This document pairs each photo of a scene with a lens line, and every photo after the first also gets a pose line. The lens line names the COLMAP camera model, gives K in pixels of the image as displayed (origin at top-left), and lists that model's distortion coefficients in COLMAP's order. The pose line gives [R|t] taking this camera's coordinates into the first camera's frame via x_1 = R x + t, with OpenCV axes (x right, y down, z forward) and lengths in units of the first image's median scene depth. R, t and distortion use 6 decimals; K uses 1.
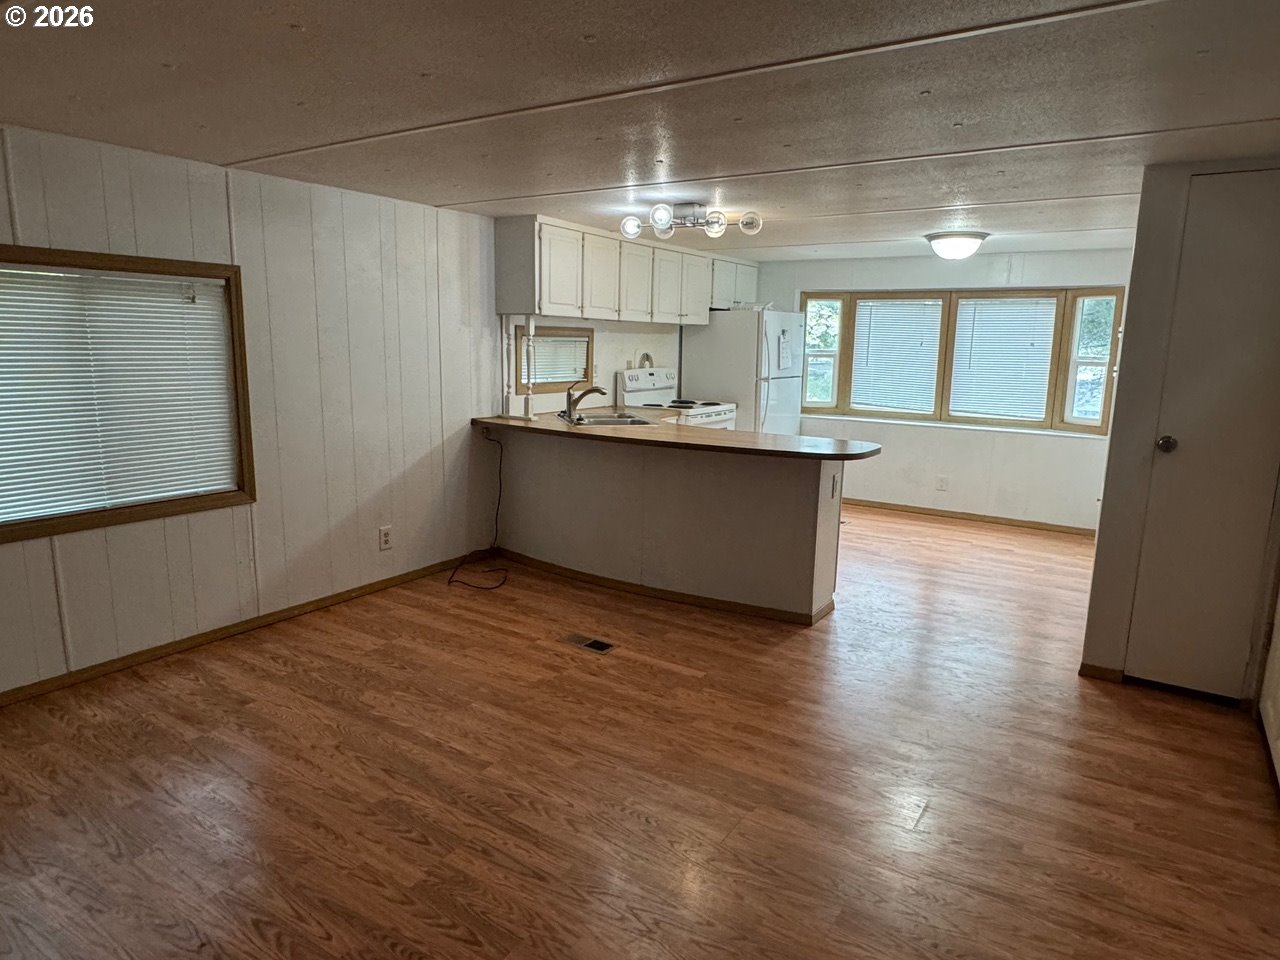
lens RADIAL K [[789.2, 0, 636.6], [0, 789.2, 483.7], [0, 0, 1]] dist [-0.006656, 0.002761]
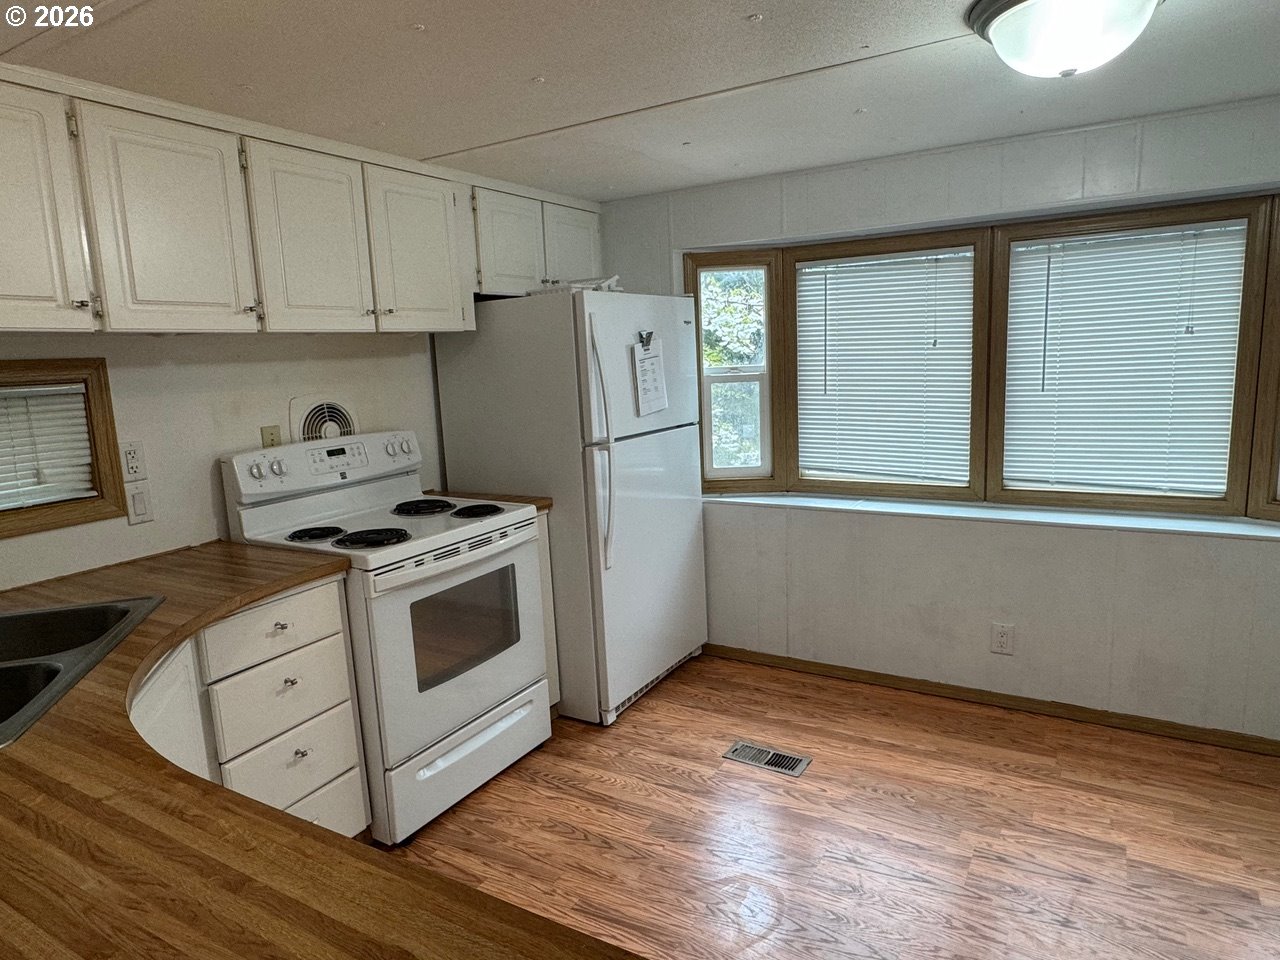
lens RADIAL K [[789.2, 0, 631.0], [0, 789.2, 480.9], [0, 0, 1]] dist [-0.006656, 0.002761]
pose [[0.997441, -0.067118, 0.024636, 0.195449], [0.067606, 0.997521, -0.019535, -0.118678], [-0.023263, 0.021150, 0.999506, 0.645016]]
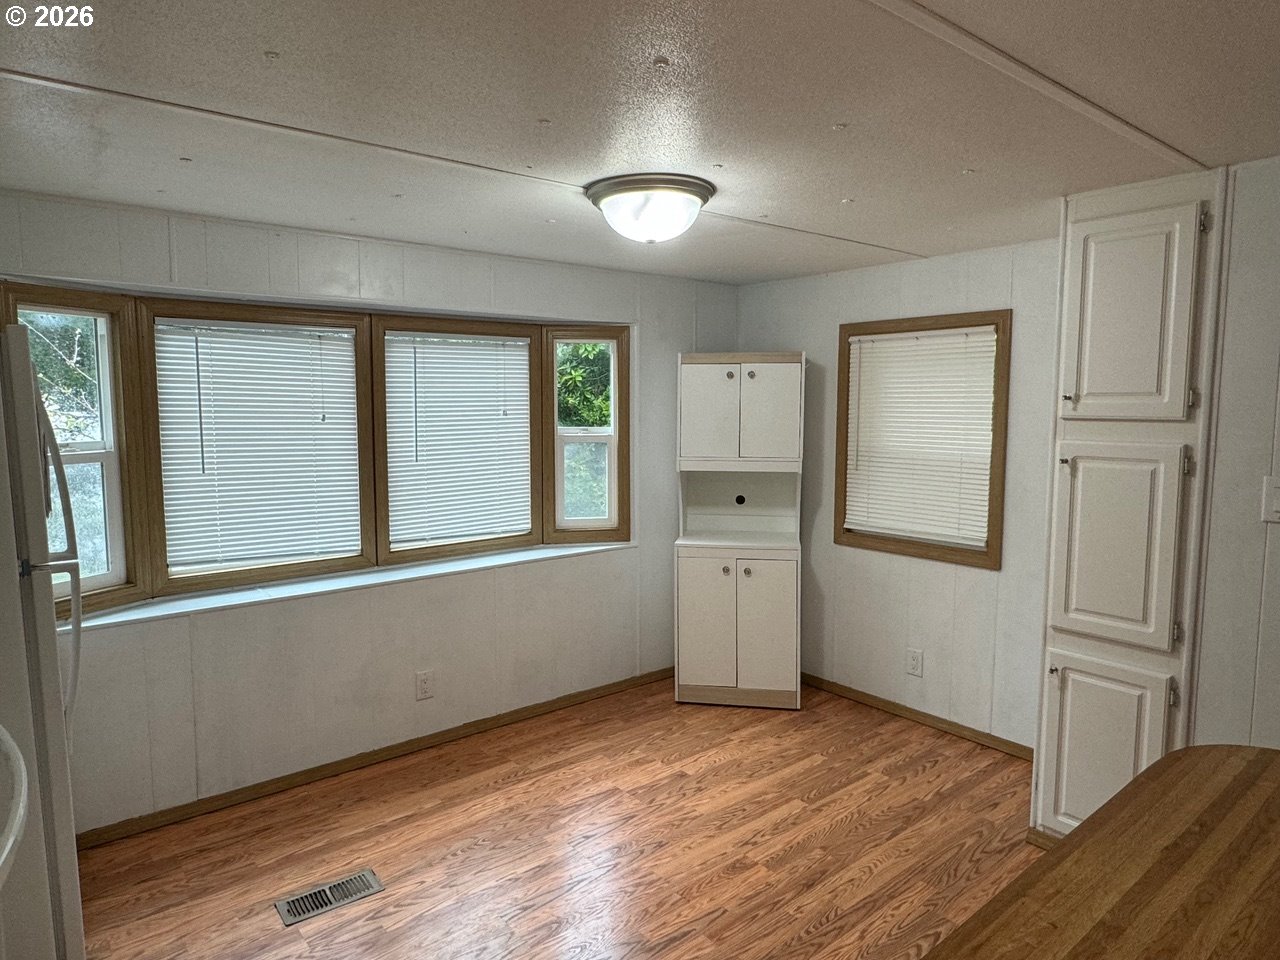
lens RADIAL K [[789.2, 0, 635.0], [0, 789.2, 474.6], [0, 0, 1]] dist [-0.006656, 0.002761]
pose [[0.303560, -0.109731, 0.946473, -0.050398], [0.180834, 0.981927, 0.055843, -0.166260], [-0.935495, 0.154203, 0.317917, 0.823948]]
